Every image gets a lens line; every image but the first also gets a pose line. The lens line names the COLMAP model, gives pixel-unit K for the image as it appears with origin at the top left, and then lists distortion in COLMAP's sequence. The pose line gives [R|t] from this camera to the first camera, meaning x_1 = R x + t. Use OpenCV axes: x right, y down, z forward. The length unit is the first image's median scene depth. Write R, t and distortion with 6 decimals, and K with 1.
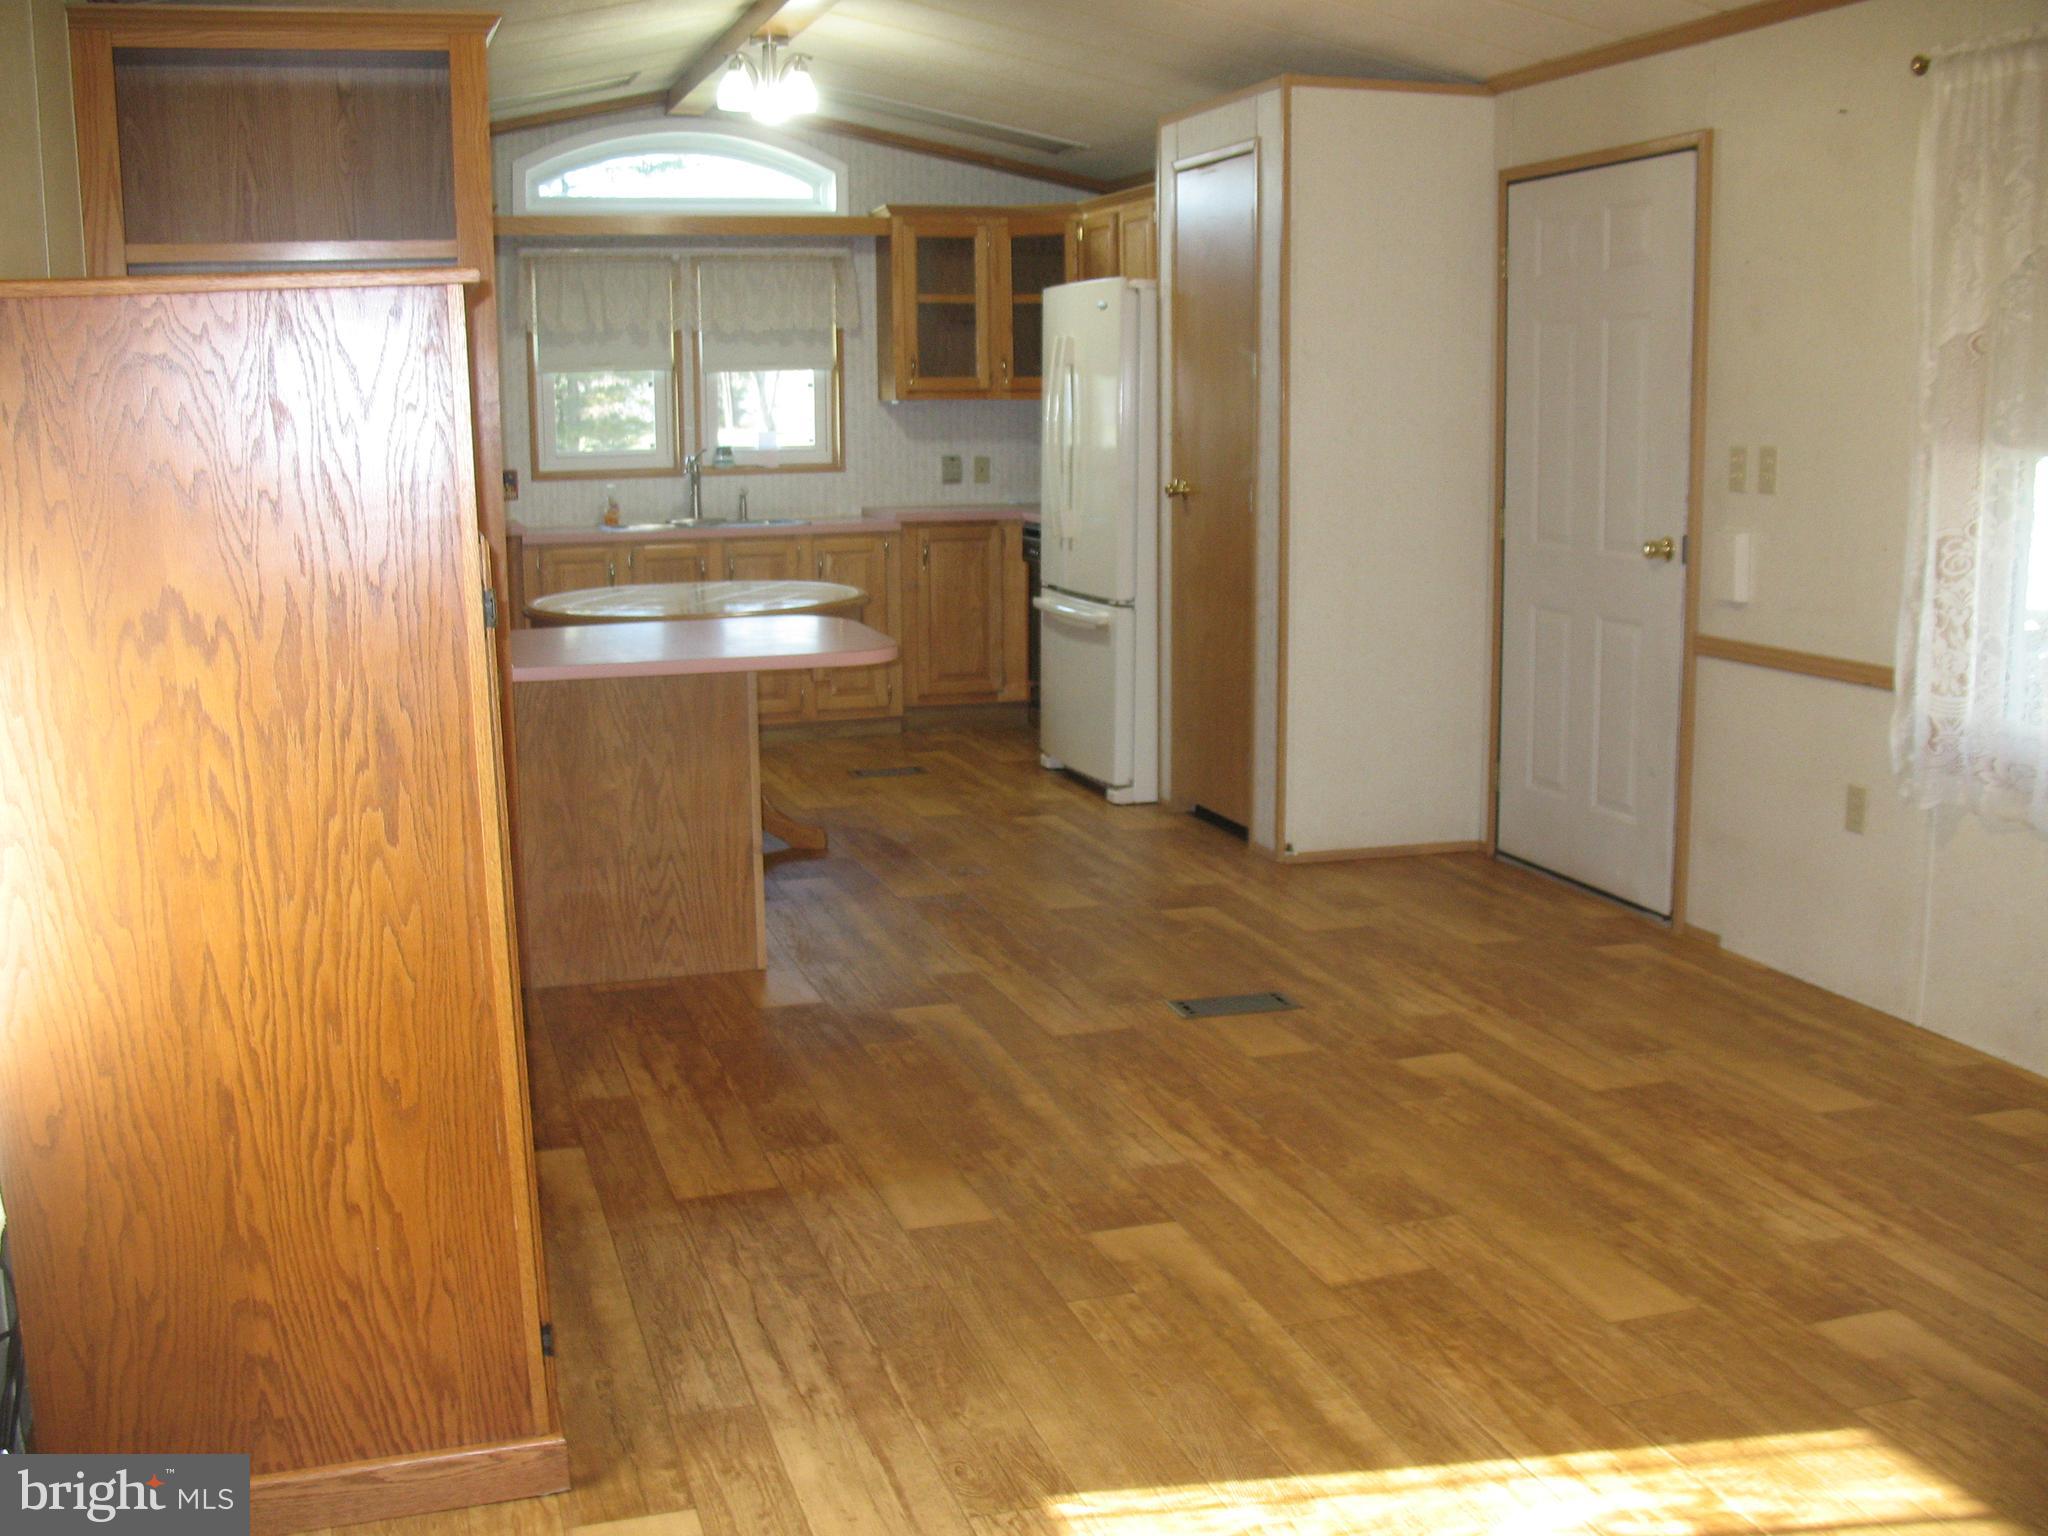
lens RADIAL K [[2105.8, 0, 1029.3], [0, 2105.8, 769.1], [0, 0, 1]] dist [-0.119976, 0.000000]
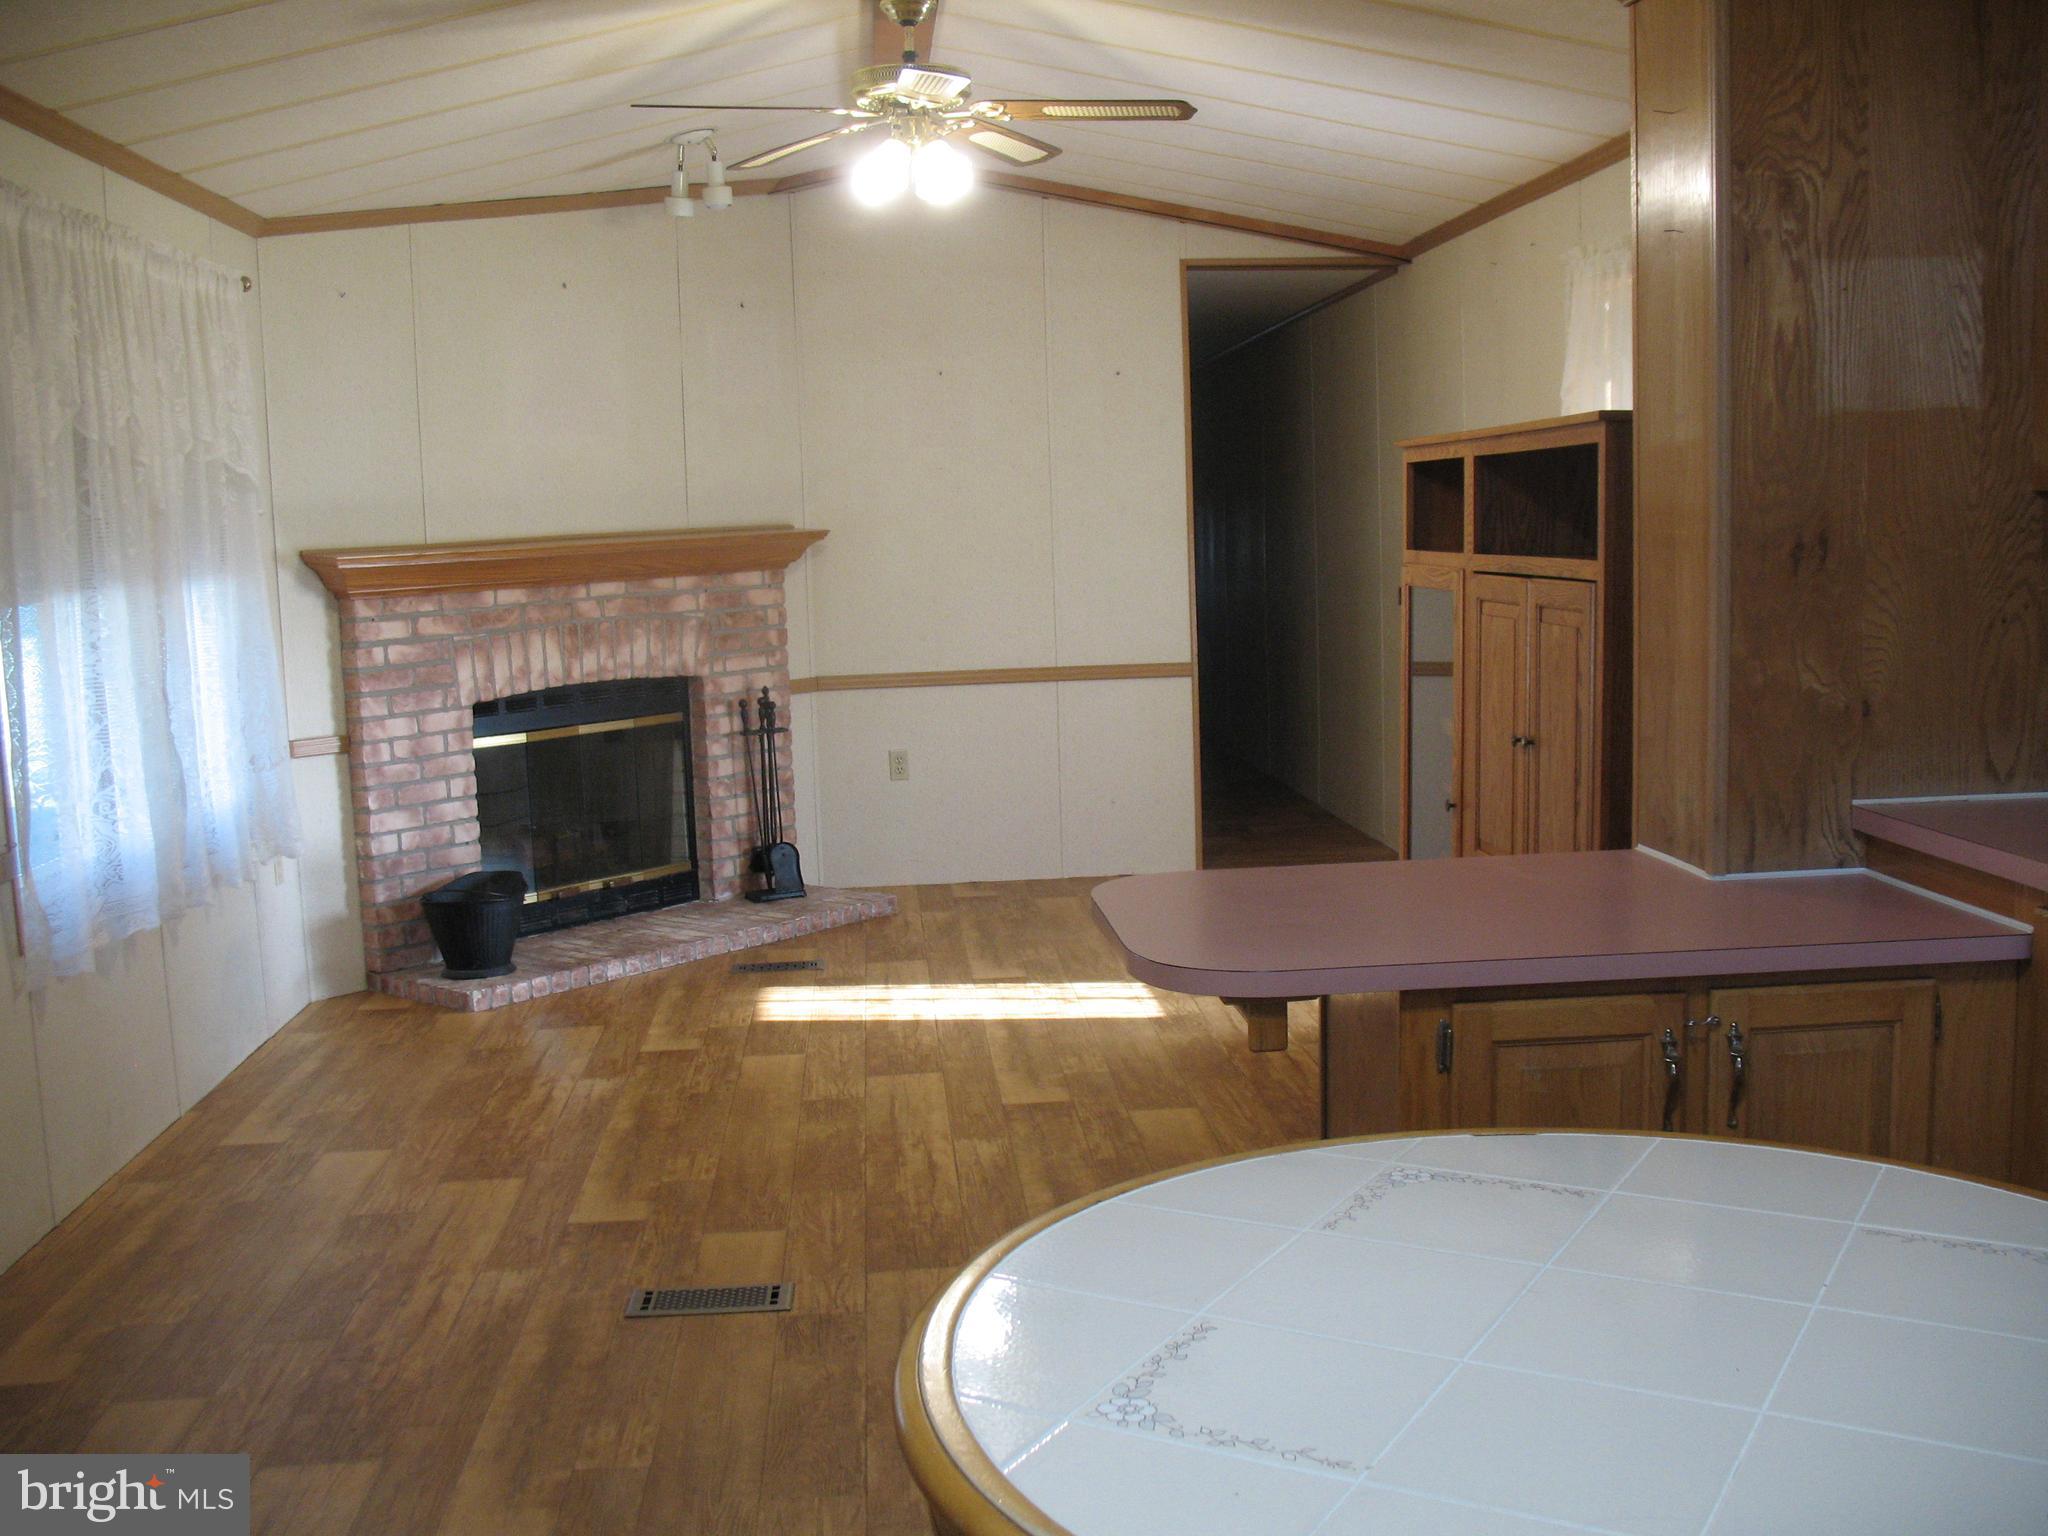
lens RADIAL K [[2105.8, 0, 1024.3], [0, 2105.8, 770.3], [0, 0, 1]] dist [-0.119976, 0.000000]
pose [[-0.971779, 0.009354, 0.235708, -0.250090], [0.079471, 0.953785, 0.289791, -0.362405], [-0.222104, 0.300345, -0.927611, 2.036775]]
